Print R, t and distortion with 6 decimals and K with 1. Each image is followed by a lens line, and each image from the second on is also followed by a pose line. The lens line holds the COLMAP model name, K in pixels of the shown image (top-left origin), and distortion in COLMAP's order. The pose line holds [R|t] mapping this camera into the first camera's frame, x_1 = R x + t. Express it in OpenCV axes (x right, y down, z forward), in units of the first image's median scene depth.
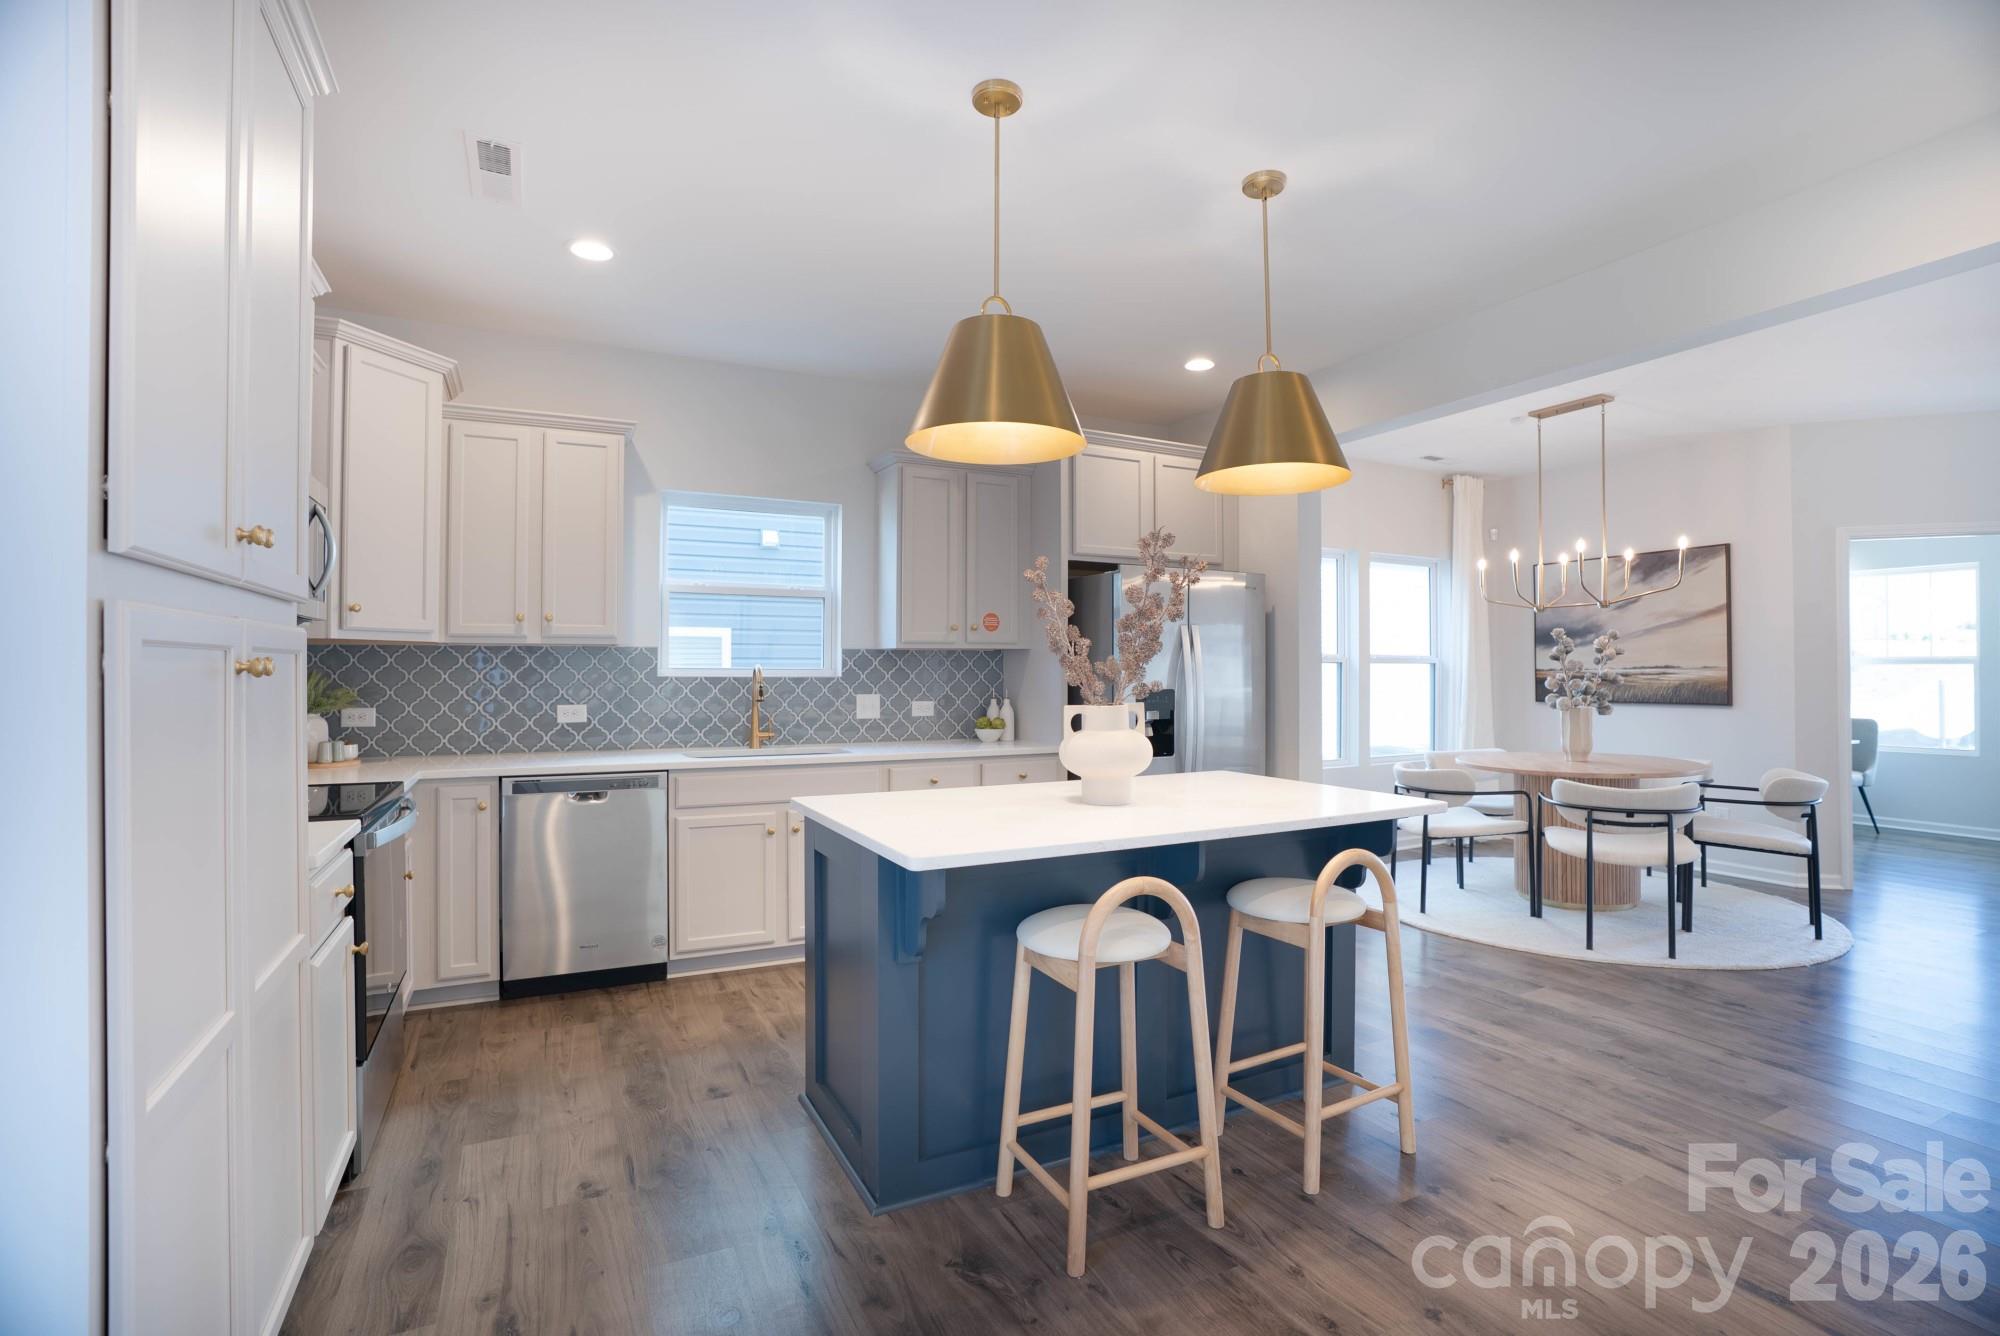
lens RADIAL K [[924.4, 0, 1002.1], [0, 924.4, 669.7], [0, 0, 1]] dist [-0.034185, 0.001481]
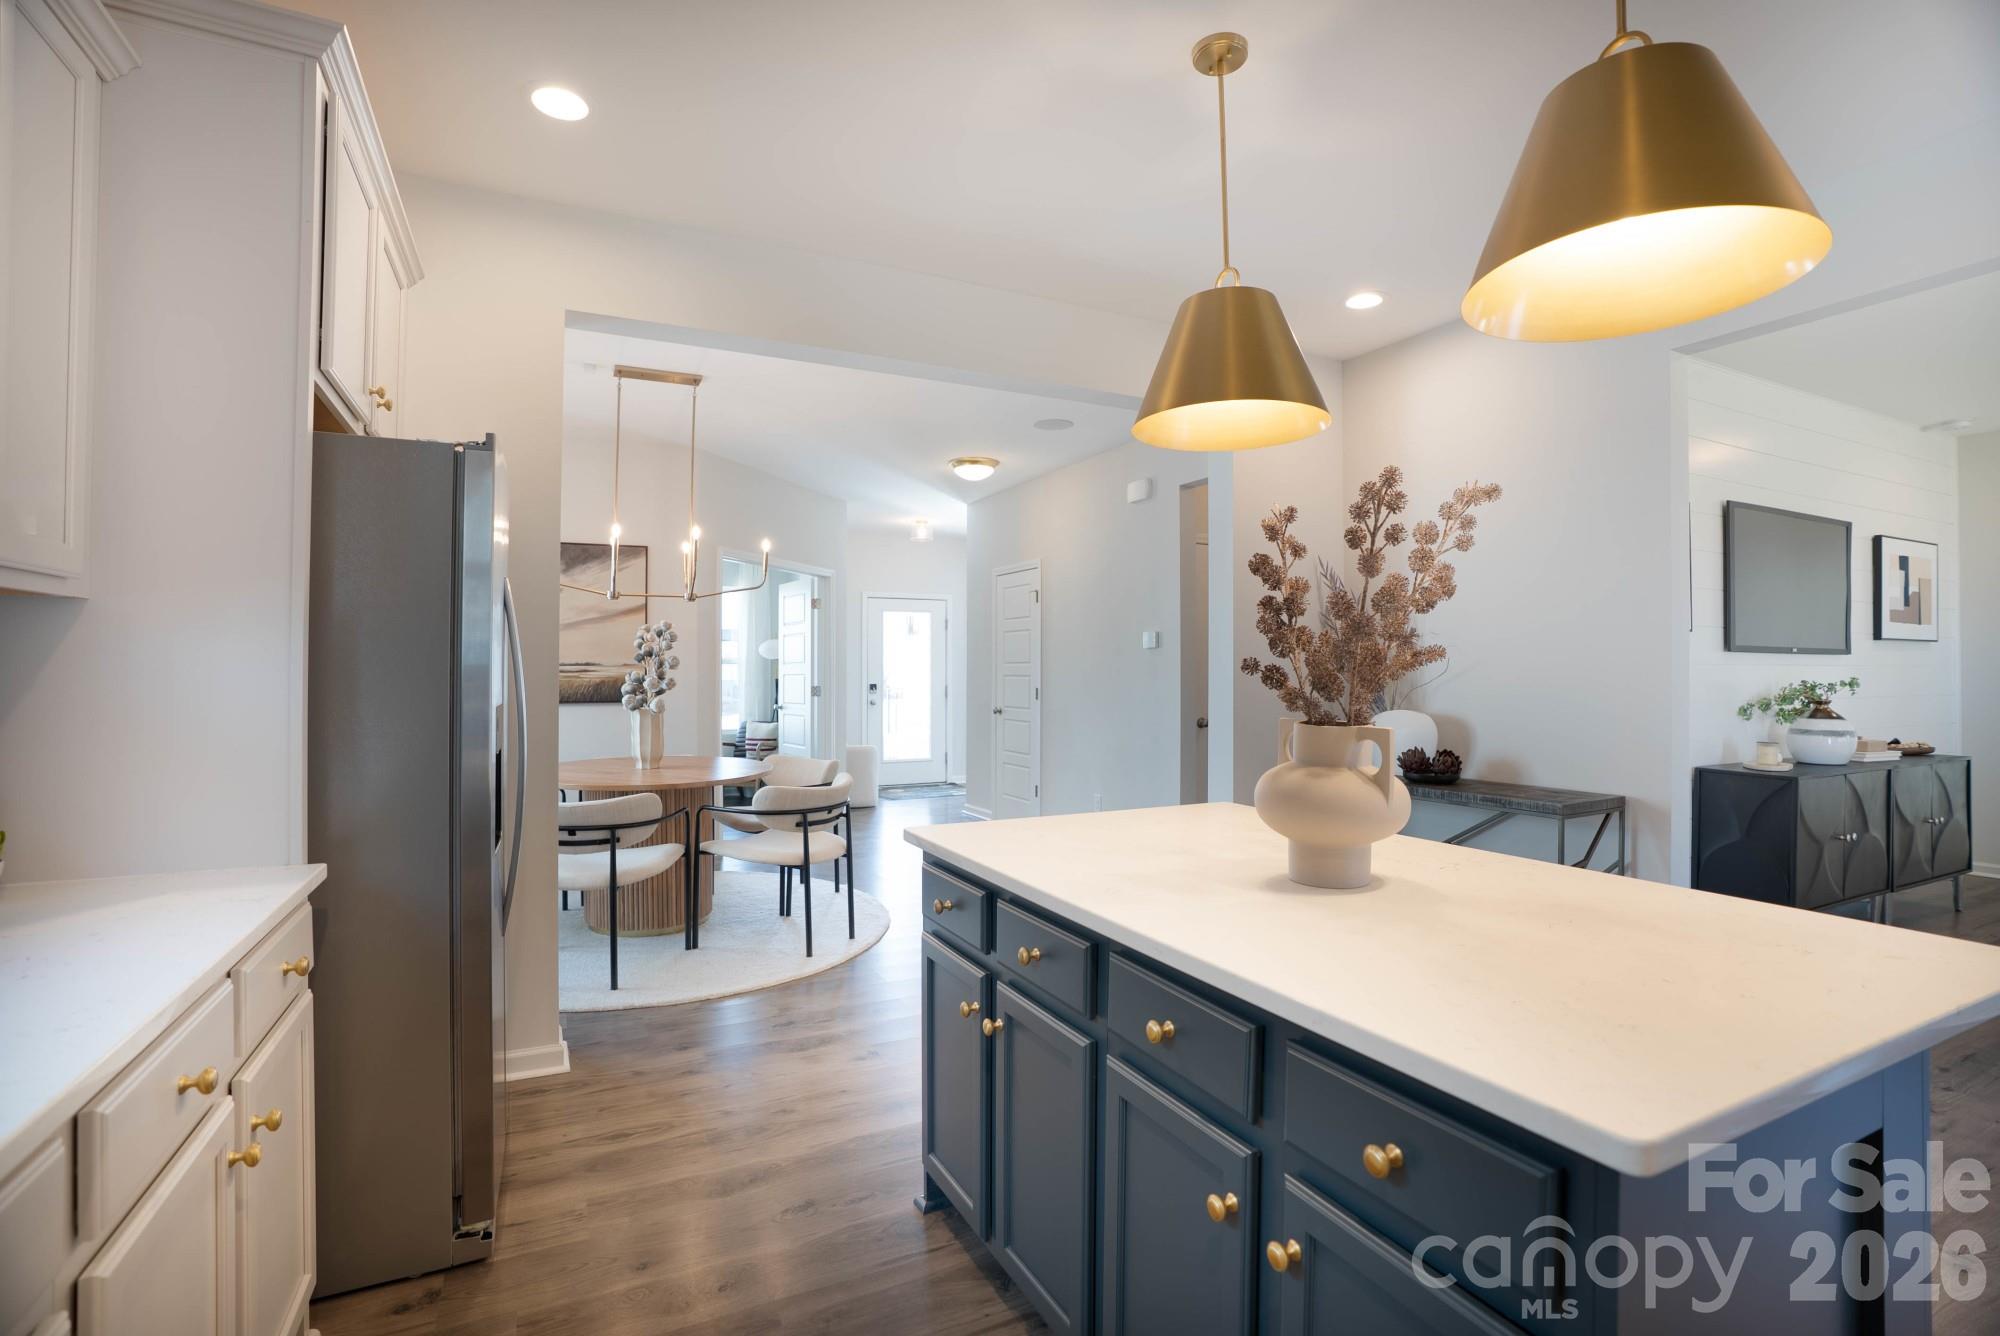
lens RADIAL K [[924.4, 0, 1002.1], [0, 924.4, 661.9], [0, 0, 1]] dist [-0.034185, 0.001481]
pose [[0.013099, 0.005764, 0.999898, -0.269644], [-0.004603, 0.999973, -0.005704, -0.002138], [-0.999904, -0.004527, 0.013125, 0.627498]]
